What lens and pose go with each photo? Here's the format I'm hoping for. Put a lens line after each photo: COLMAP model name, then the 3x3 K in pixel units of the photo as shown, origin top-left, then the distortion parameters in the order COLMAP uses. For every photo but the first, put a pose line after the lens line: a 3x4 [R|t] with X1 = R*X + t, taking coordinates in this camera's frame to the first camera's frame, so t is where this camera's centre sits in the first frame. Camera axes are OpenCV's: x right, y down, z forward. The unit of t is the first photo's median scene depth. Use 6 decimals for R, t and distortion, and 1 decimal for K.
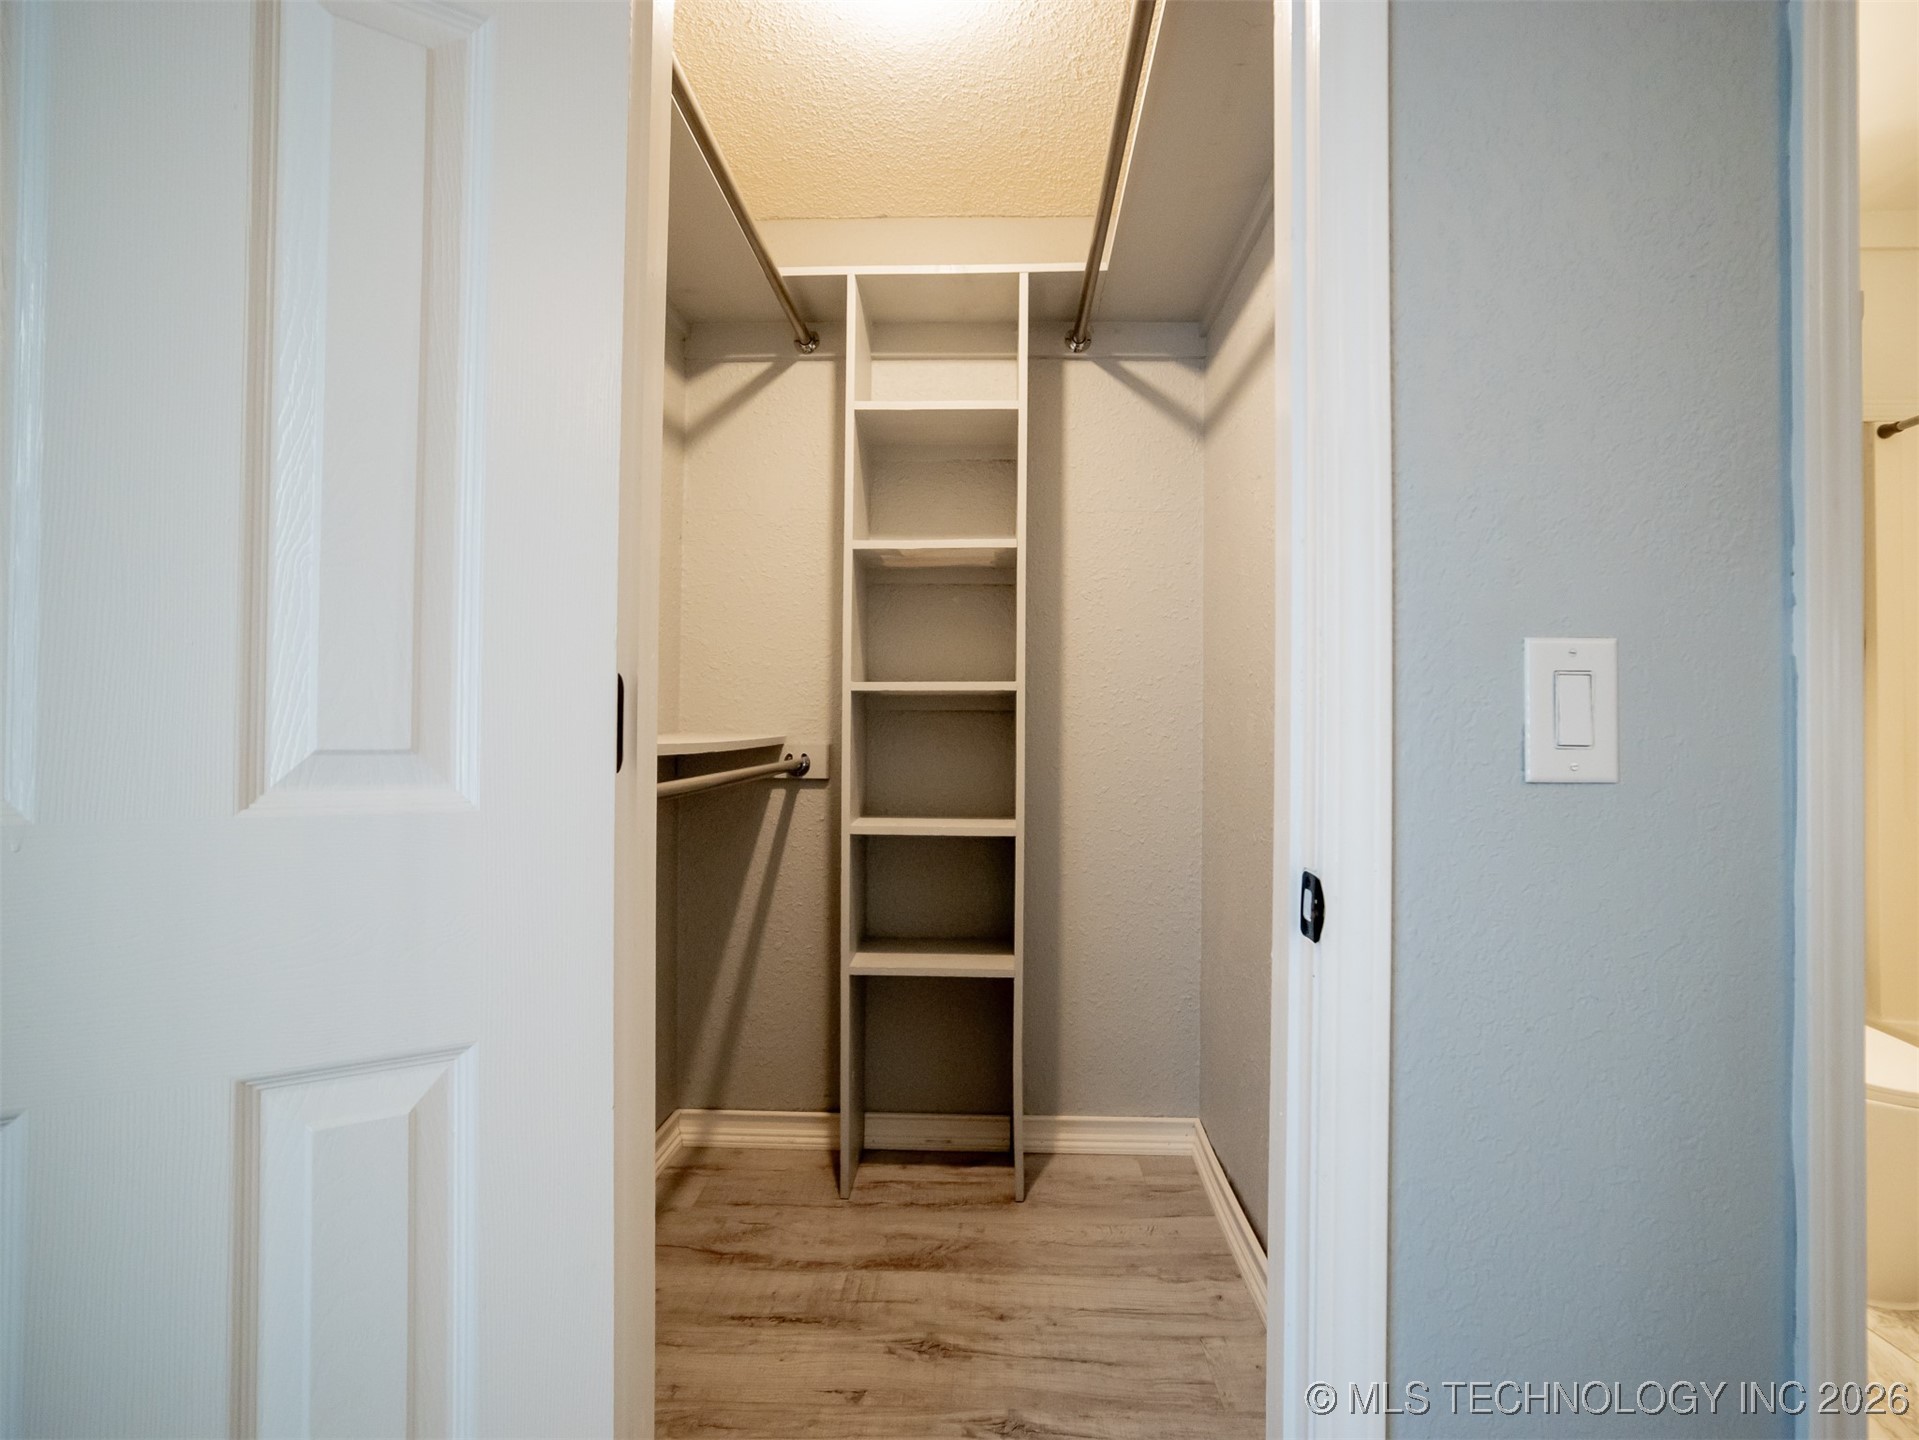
lens RADIAL K [[938.1, 0, 953.1], [0, 938.1, 735.4], [0, 0, 1]] dist [-0.044013, 0.024274]
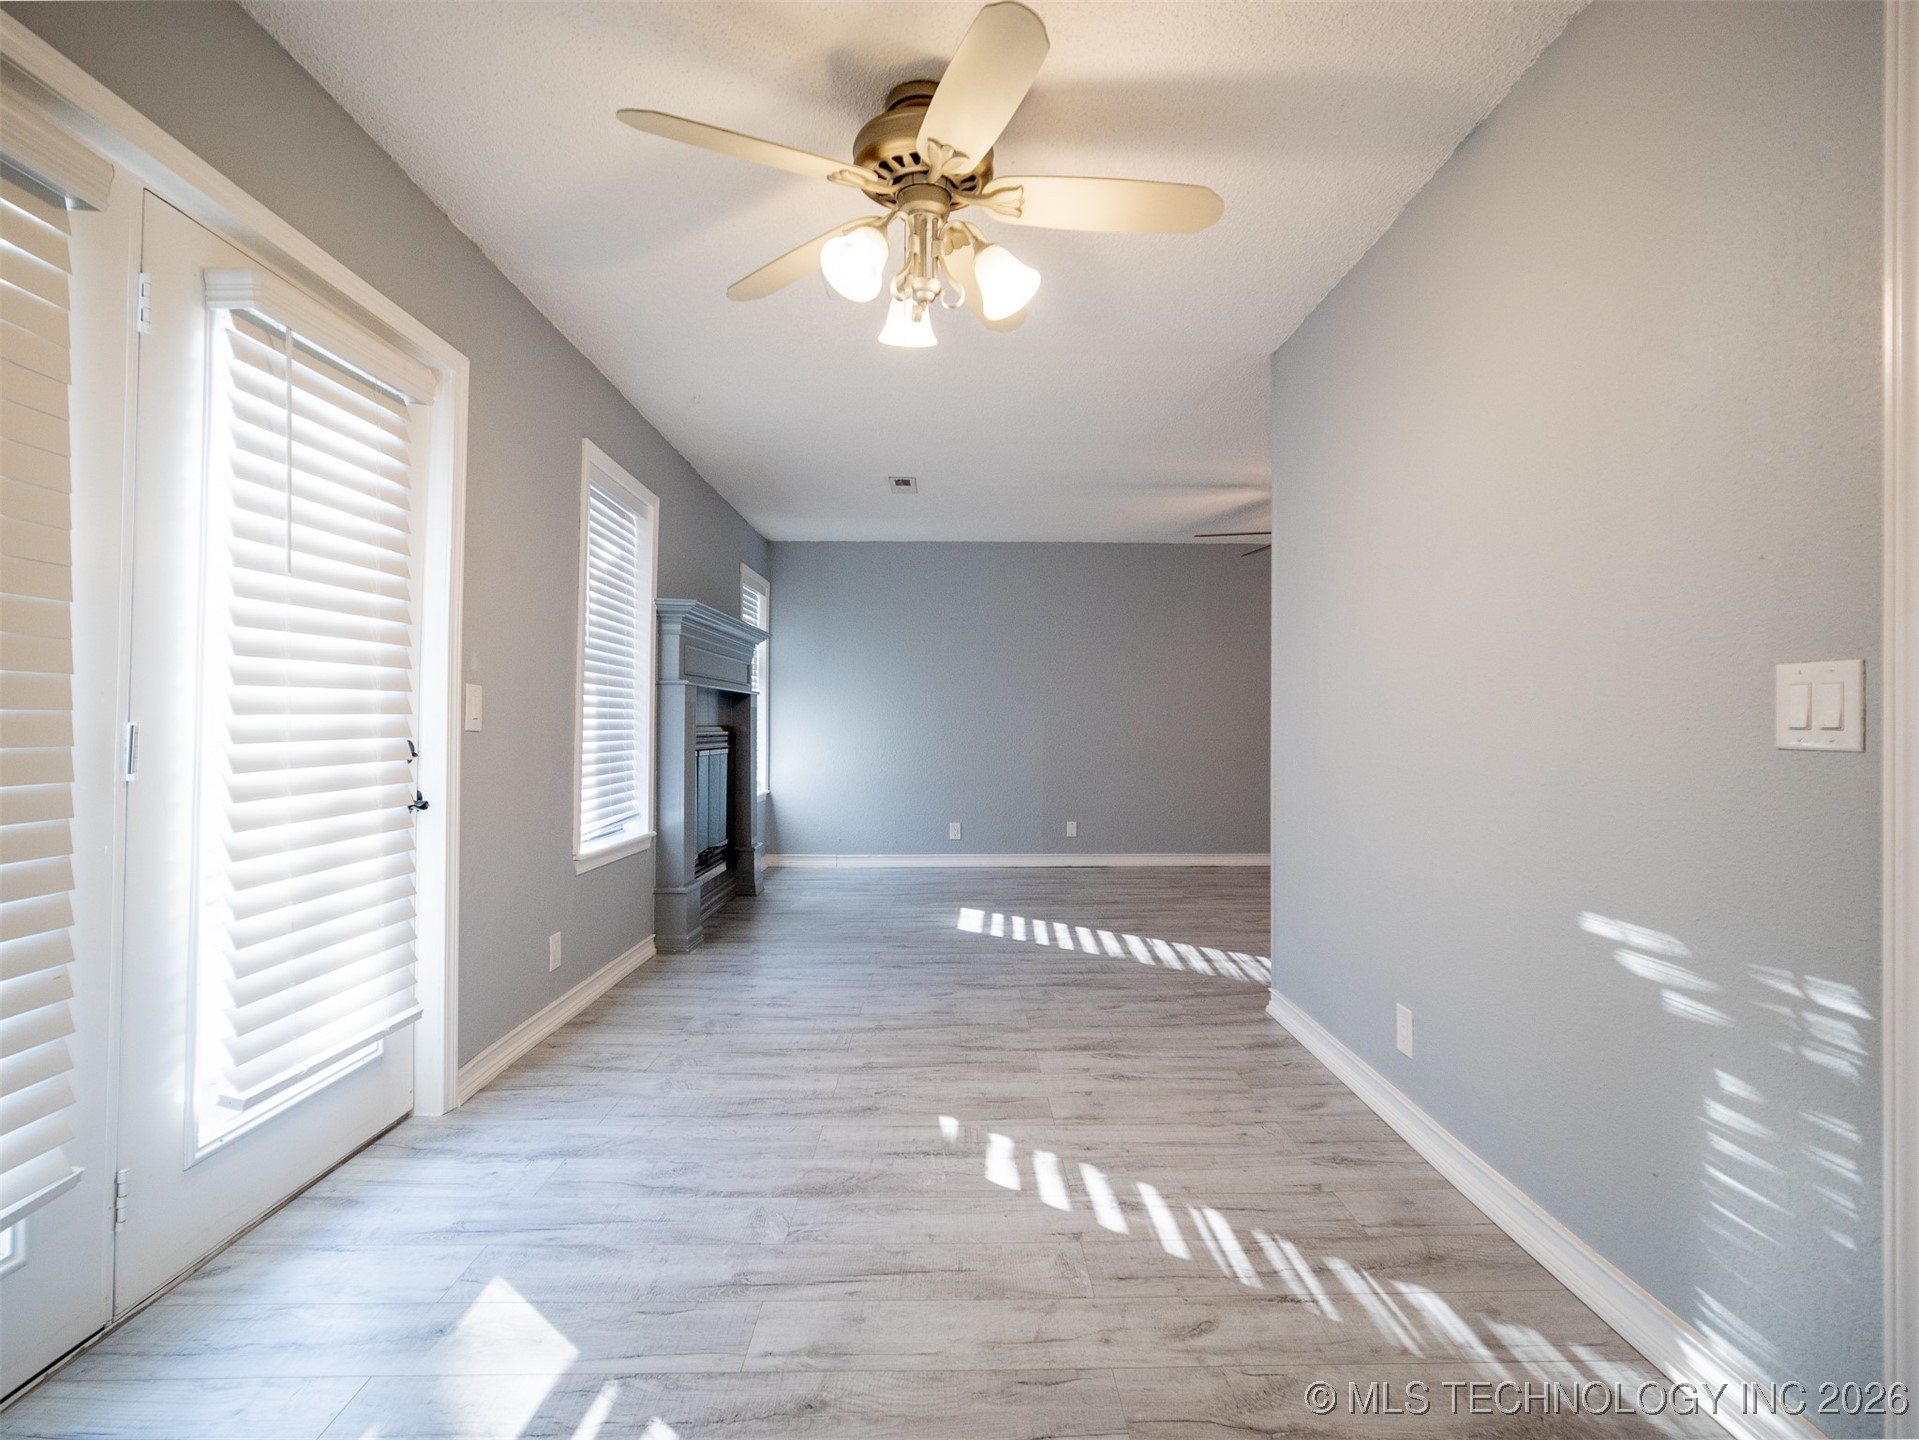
lens RADIAL K [[938.1, 0, 958.3], [0, 938.1, 714.1], [0, 0, 1]] dist [-0.044013, 0.024274]
pose [[0.998924, -0.002086, 0.046335, -0.245754], [0.002011, 0.999997, 0.001662, -0.007487], [-0.046339, -0.001567, 0.998925, -0.425307]]
